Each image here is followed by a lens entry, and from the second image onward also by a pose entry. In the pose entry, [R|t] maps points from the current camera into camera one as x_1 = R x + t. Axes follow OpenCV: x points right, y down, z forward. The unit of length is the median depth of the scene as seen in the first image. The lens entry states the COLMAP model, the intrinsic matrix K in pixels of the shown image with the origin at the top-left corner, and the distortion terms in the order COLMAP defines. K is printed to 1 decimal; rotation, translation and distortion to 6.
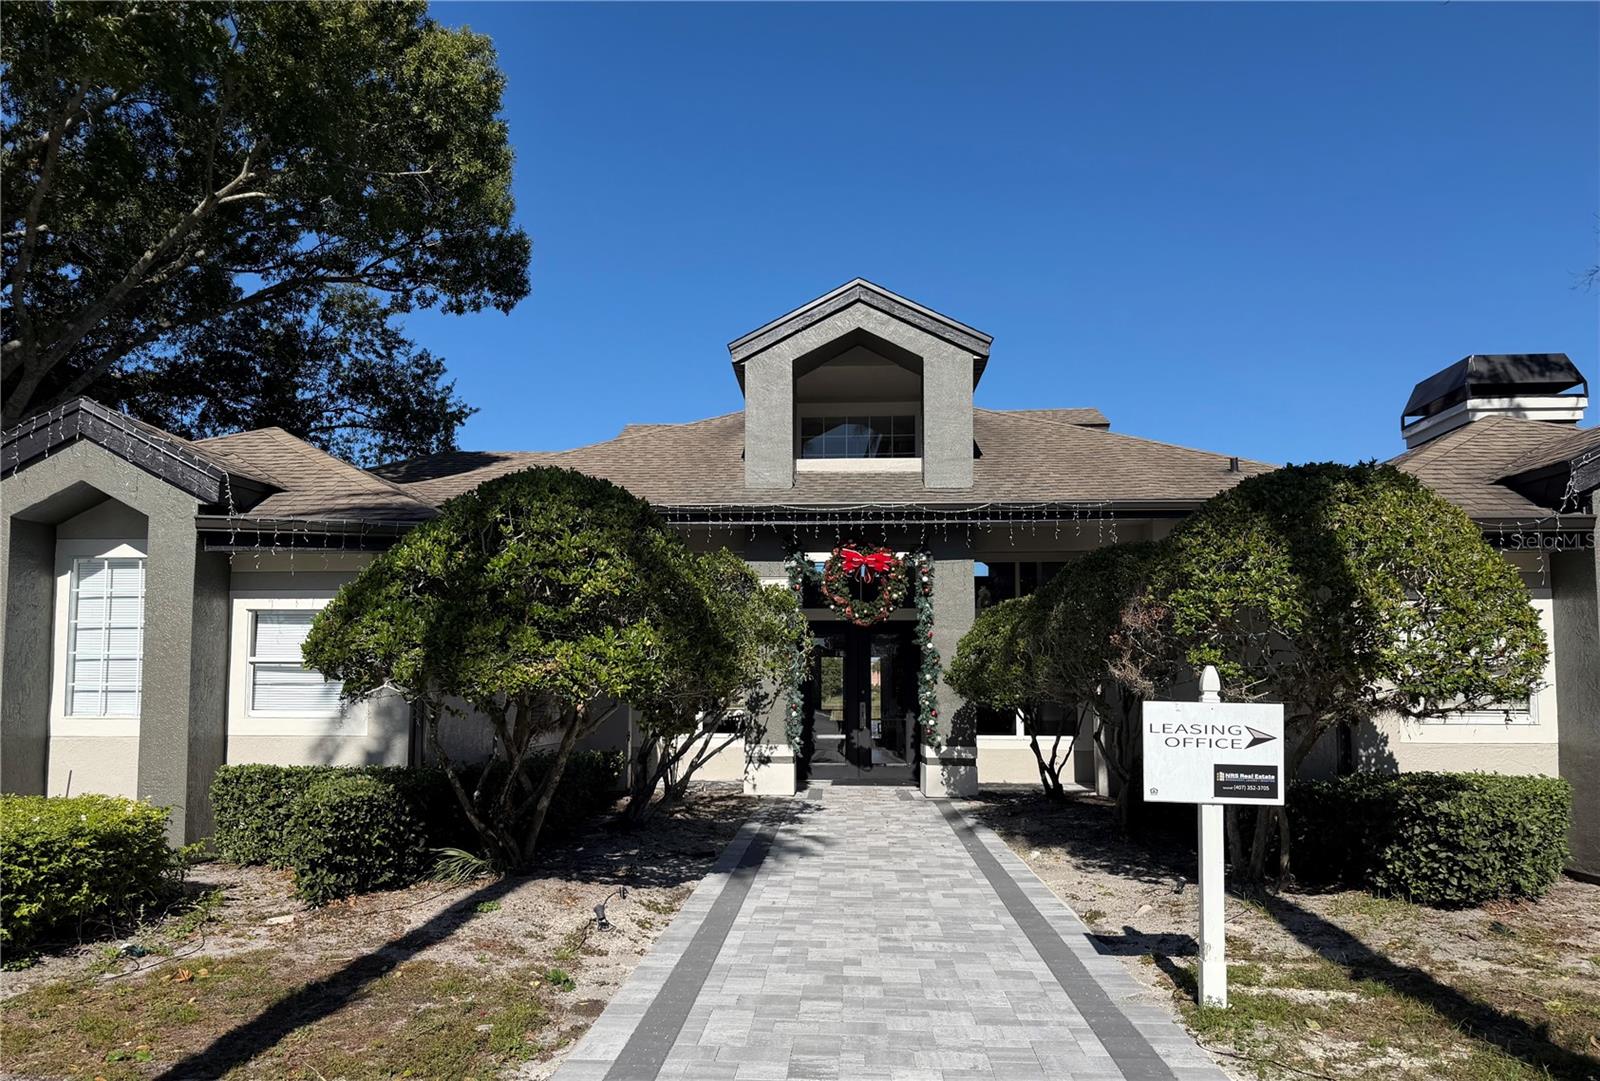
lens RADIAL K [[1115.5, 0, 777.1], [0, 1115.5, 630.8], [0, 0, 1]] dist [0.031844, -0.003095]
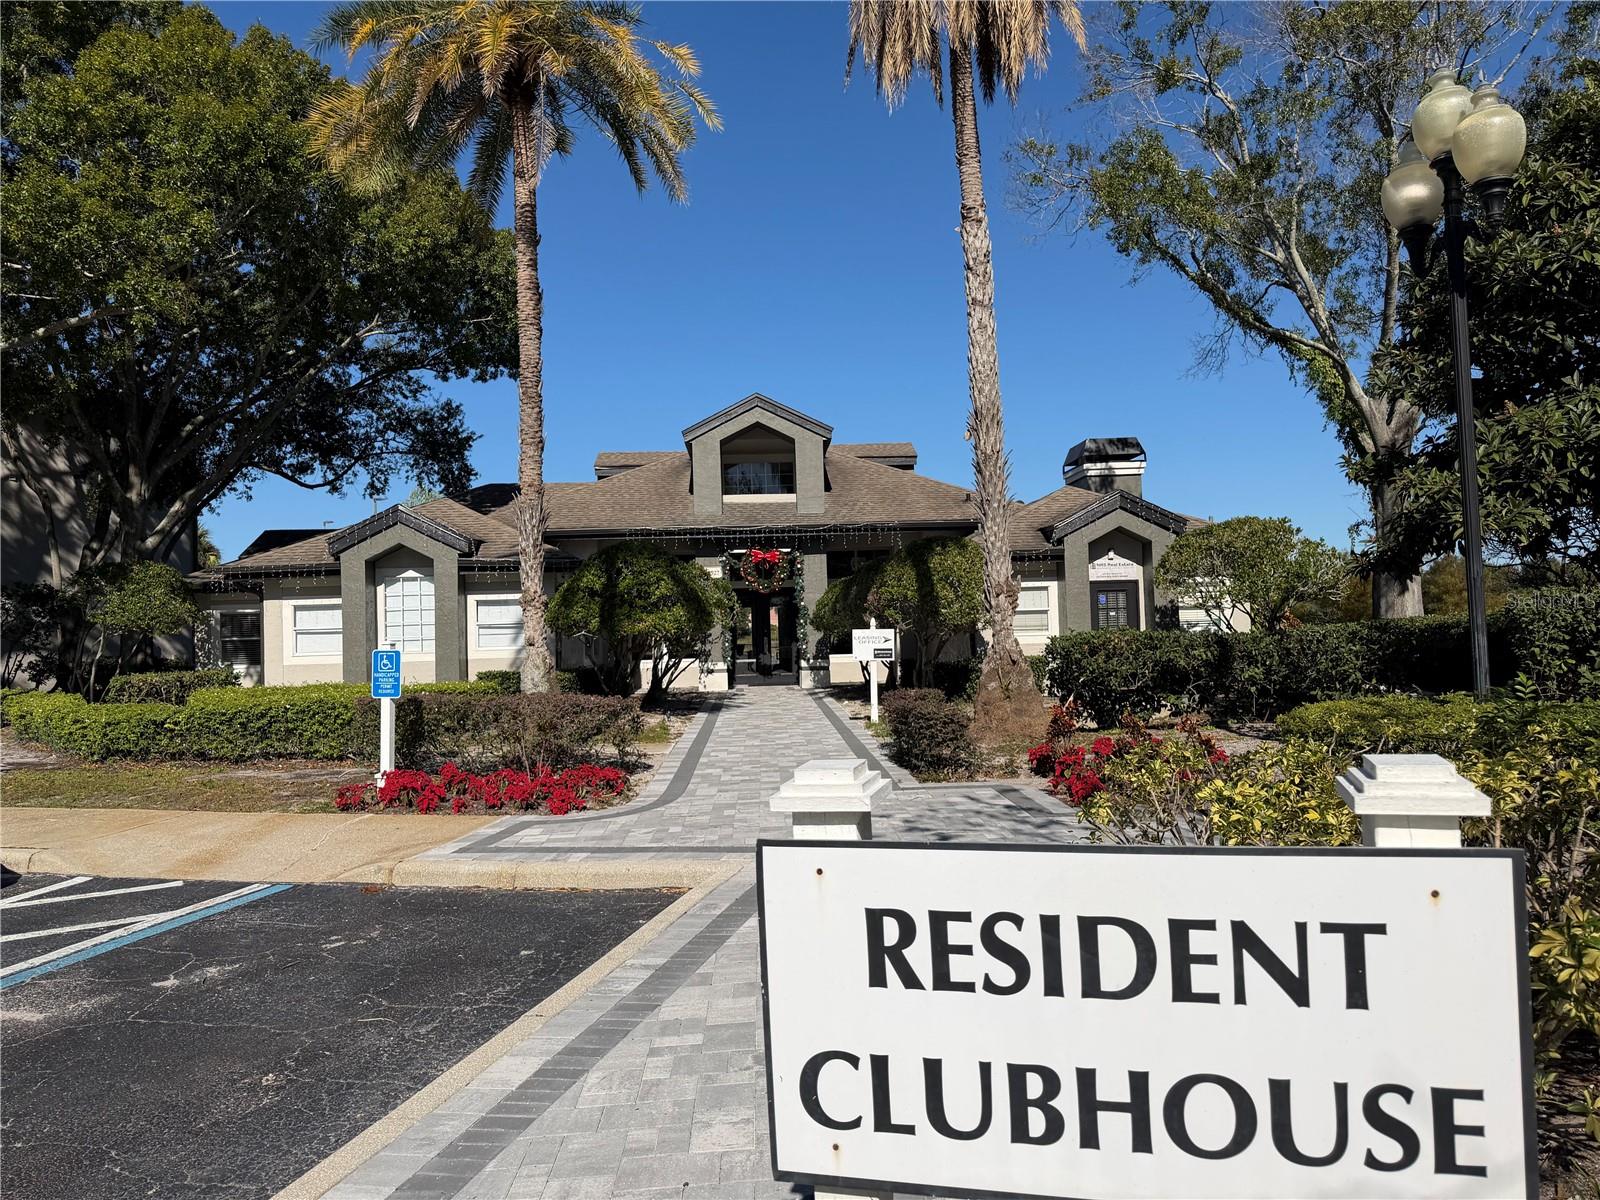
lens RADIAL K [[1125.9, 0, 802.6], [0, 1125.9, 604.0], [0, 0, 1]] dist [0.066423, -0.095708]
pose [[0.993648, -0.027870, 0.109025, -0.058008], [0.024818, 0.999264, 0.029250, -0.038594], [-0.109760, -0.026358, 0.993609, -0.781289]]
